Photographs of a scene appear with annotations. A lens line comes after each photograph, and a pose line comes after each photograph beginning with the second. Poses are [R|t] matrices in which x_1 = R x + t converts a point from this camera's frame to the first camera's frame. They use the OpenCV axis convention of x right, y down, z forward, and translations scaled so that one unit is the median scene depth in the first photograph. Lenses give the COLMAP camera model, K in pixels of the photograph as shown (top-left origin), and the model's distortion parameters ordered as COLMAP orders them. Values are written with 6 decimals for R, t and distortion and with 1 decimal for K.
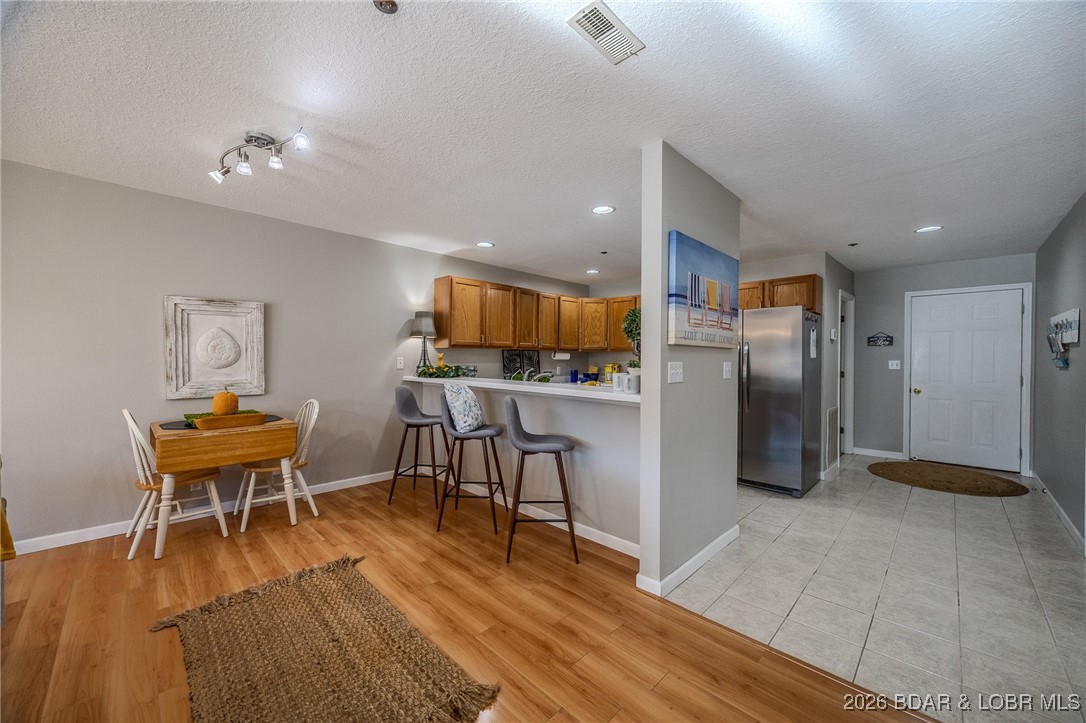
lens RADIAL K [[413.1, 0, 548.7], [0, 413.1, 360.8], [0, 0, 1]] dist [-0.002013, -0.002249]
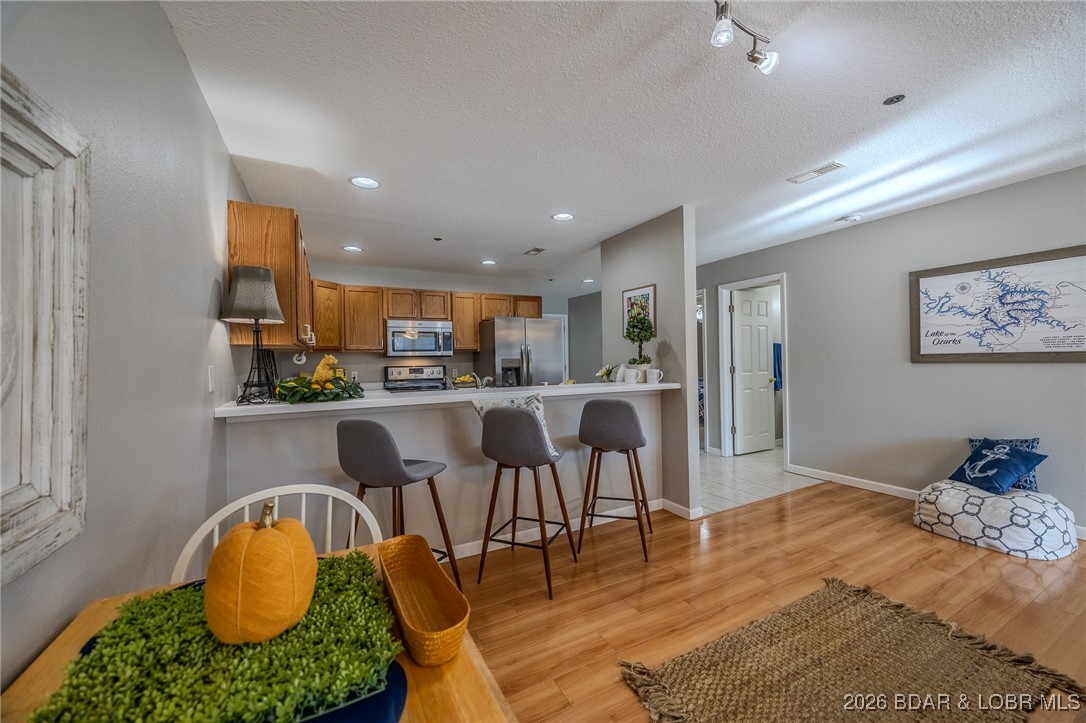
lens RADIAL K [[412.5, 0, 546.7], [0, 412.5, 358.9], [0, 0, 1]] dist [-0.009286, -0.000088]
pose [[0.310983, -0.014992, 0.950297, -0.920467], [0.025592, 0.999645, 0.007395, -0.012199], [-0.950071, 0.022020, 0.311256, 0.752017]]
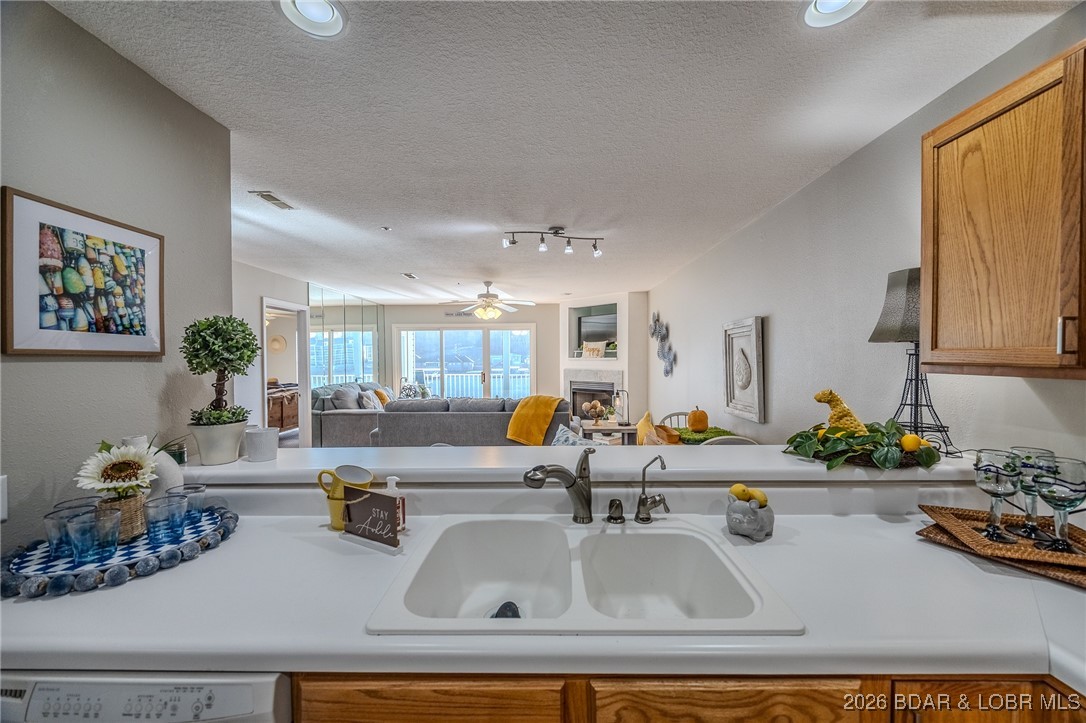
lens RADIAL K [[413.4, 0, 544.9], [0, 413.4, 363.3], [0, 0, 1]] dist [-0.001978, -0.000283]
pose [[-0.731438, 0.007824, -0.681863, 0.242590], [-0.004304, 0.999861, 0.016089, -0.062704], [0.681894, 0.014703, -0.731303, 1.470079]]
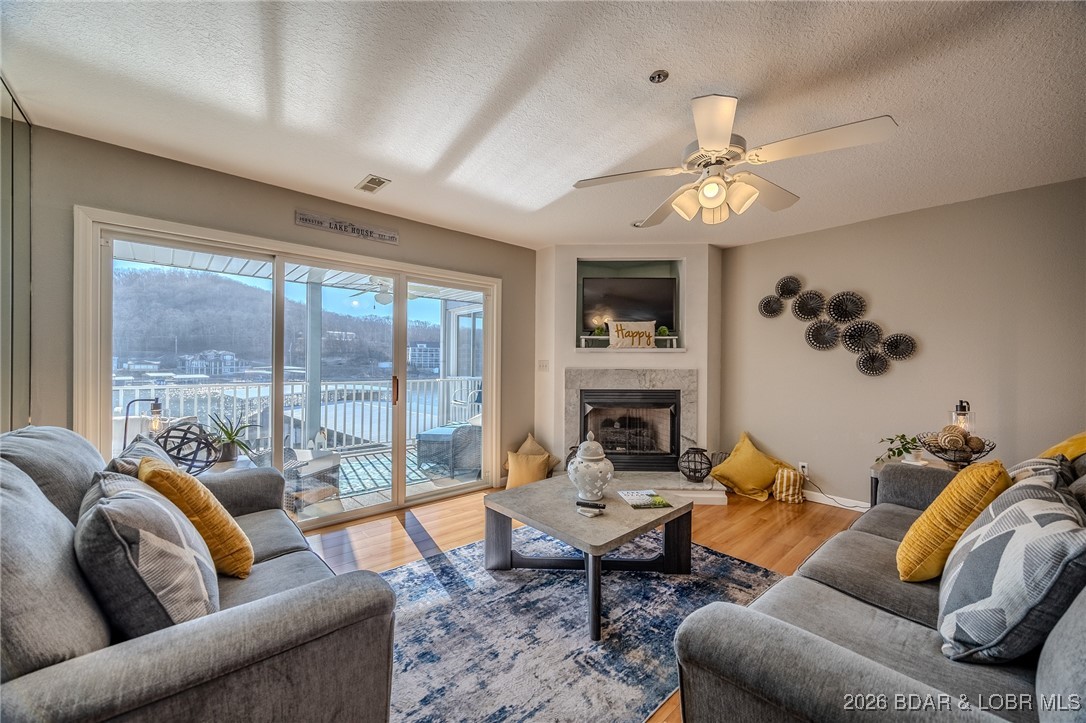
lens RADIAL K [[413.1, 0, 548.7], [0, 413.1, 360.8], [0, 0, 1]] dist [-0.002013, -0.002249]
pose [[-0.058964, -0.010864, -0.998201, -0.167615], [-0.012715, 0.999868, -0.010131, 0.000700], [0.998179, 0.012095, -0.059094, -0.229949]]
